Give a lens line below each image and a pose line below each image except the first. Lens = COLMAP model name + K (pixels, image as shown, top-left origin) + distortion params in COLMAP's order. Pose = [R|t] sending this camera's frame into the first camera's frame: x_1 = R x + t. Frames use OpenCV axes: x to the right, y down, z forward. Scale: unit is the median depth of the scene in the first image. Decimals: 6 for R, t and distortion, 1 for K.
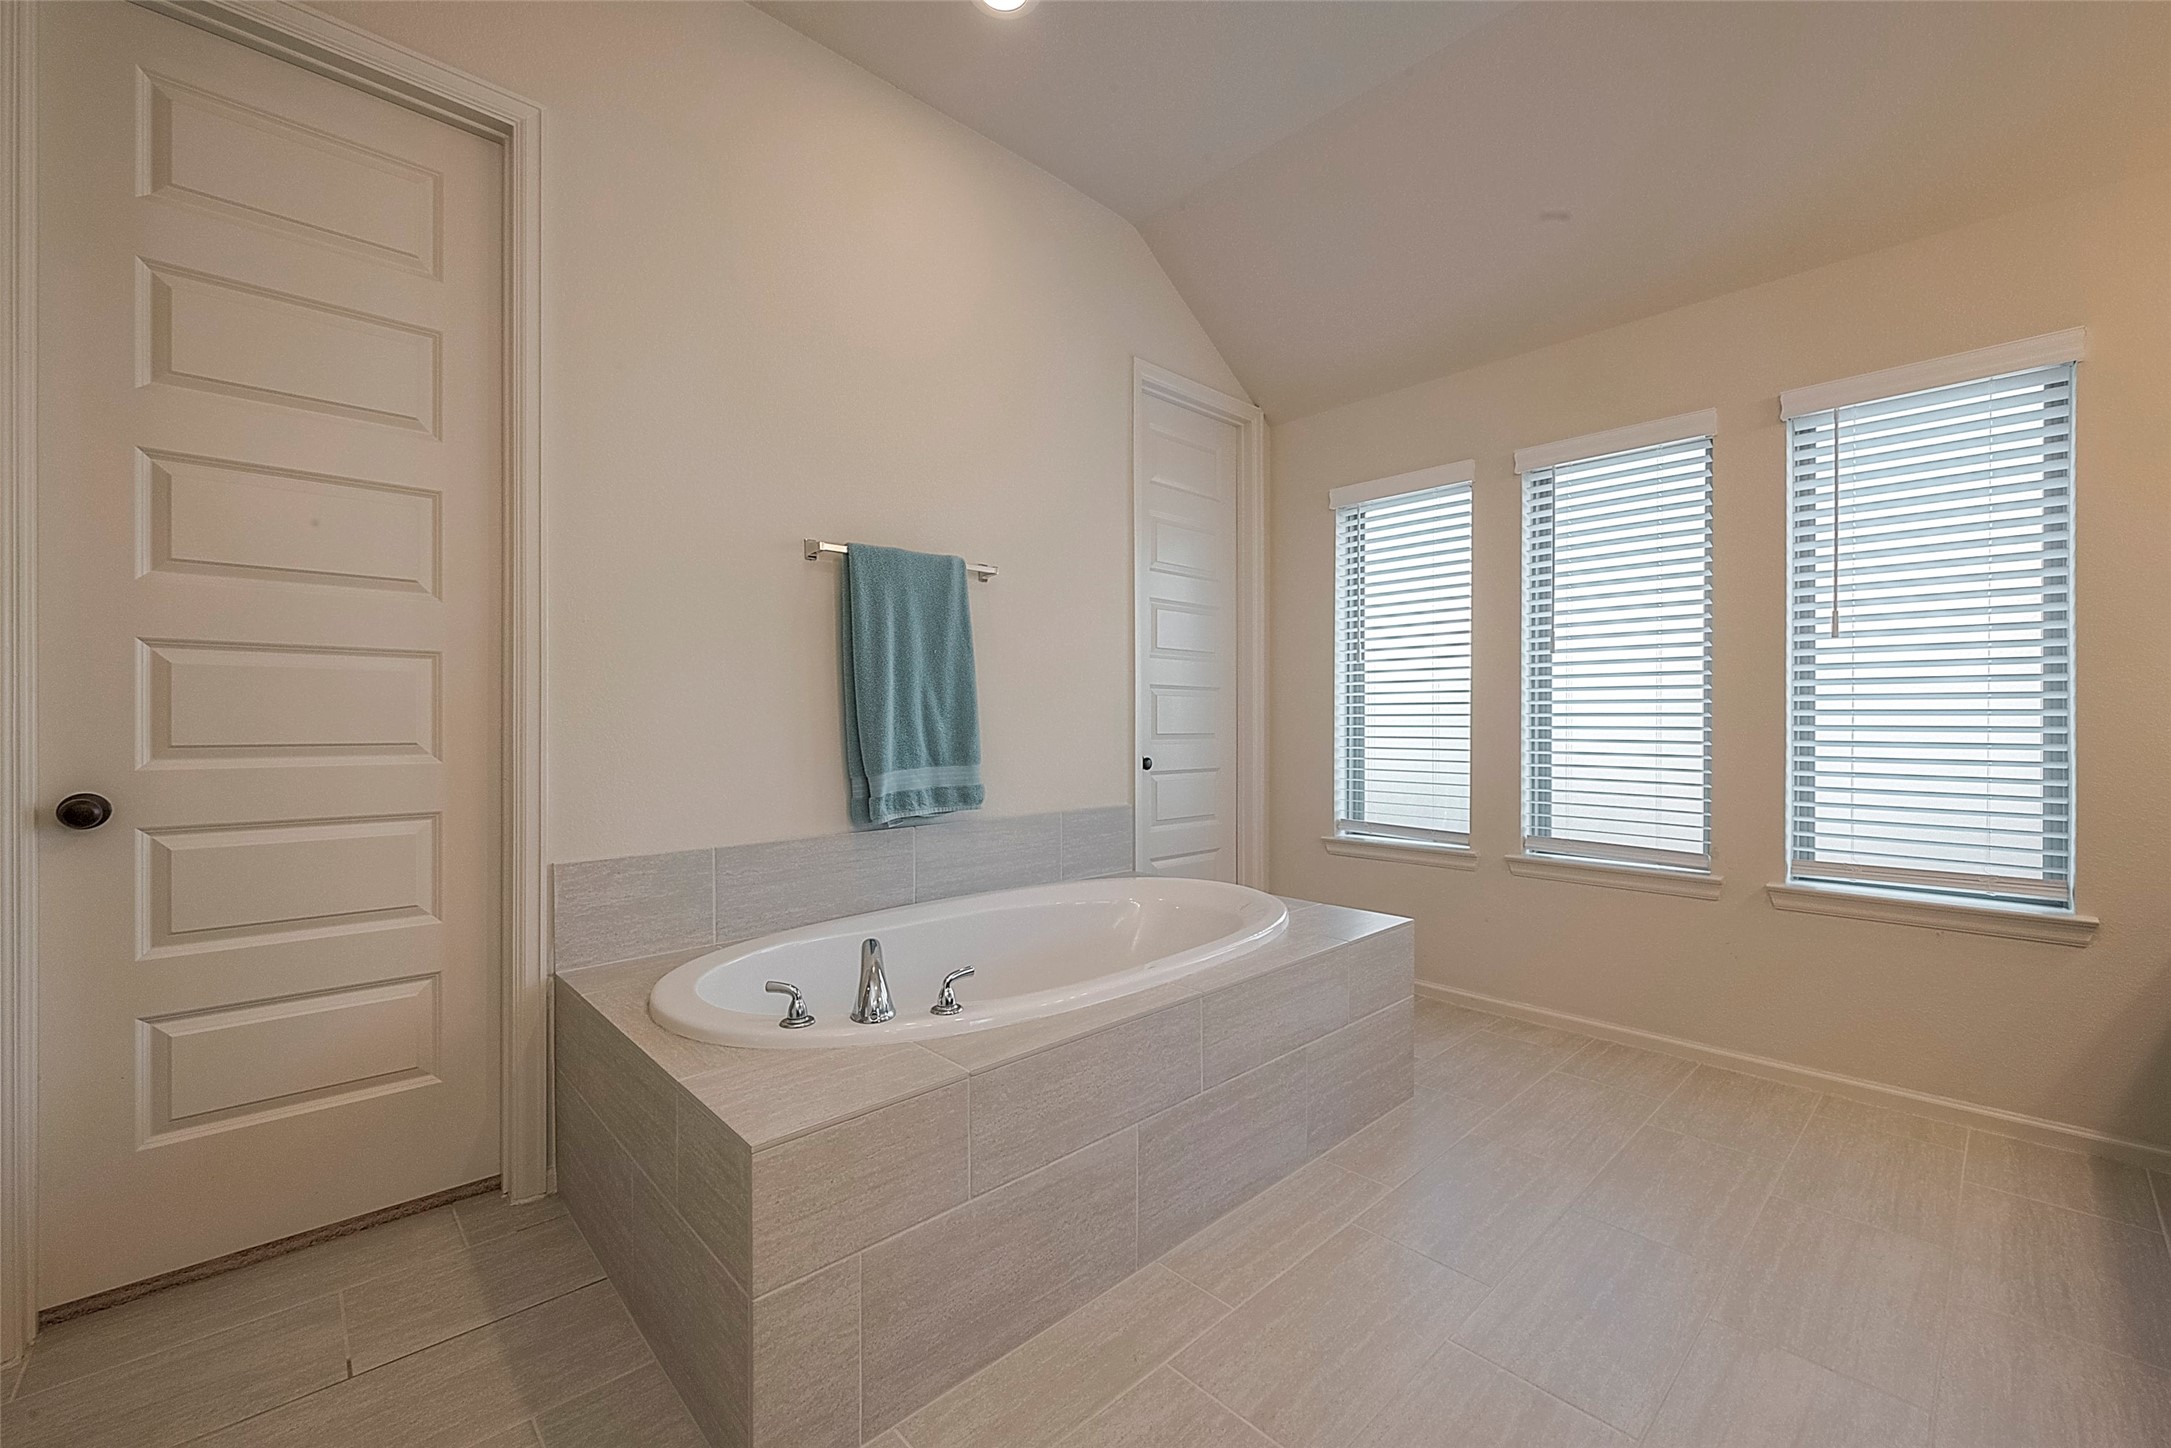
lens RADIAL K [[861.6, 0, 1092.7], [0, 861.6, 720.4], [0, 0, 1]] dist [-0.006057, 0.001007]
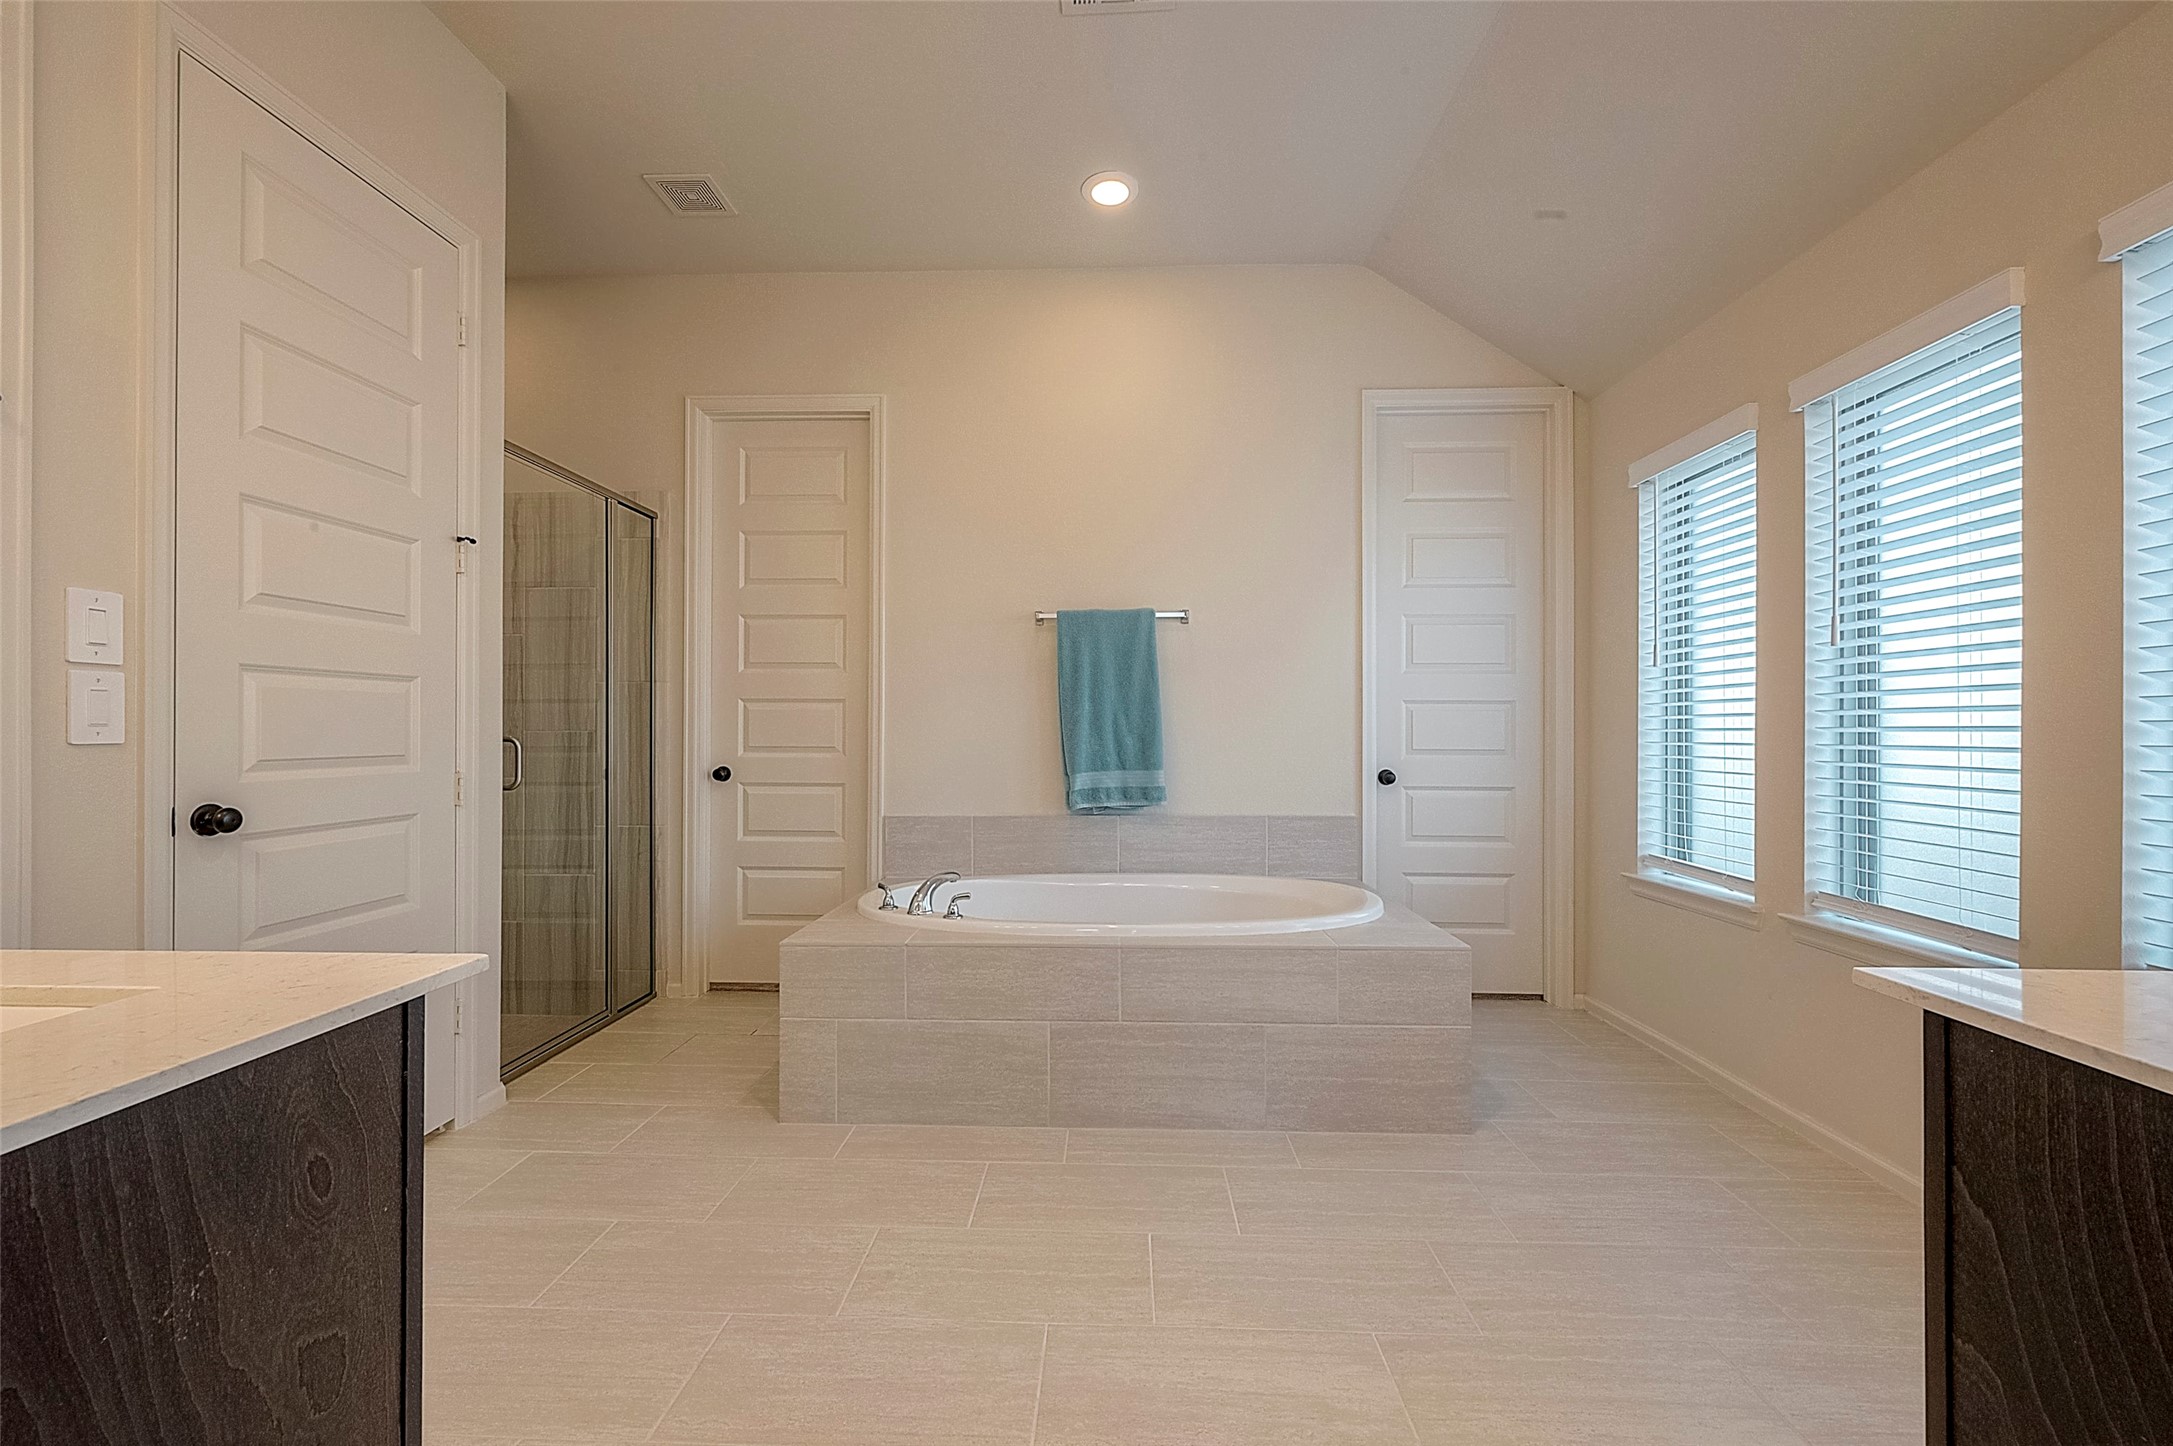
lens RADIAL K [[850.4, 0, 1076.3], [0, 850.4, 728.7], [0, 0, 1]] dist [-0.002483, -0.000280]
pose [[0.703549, -0.003176, -0.710640, 0.692987], [-0.001702, 0.999980, -0.006155, -0.002417], [0.710645, 0.005540, 0.703529, 0.031193]]
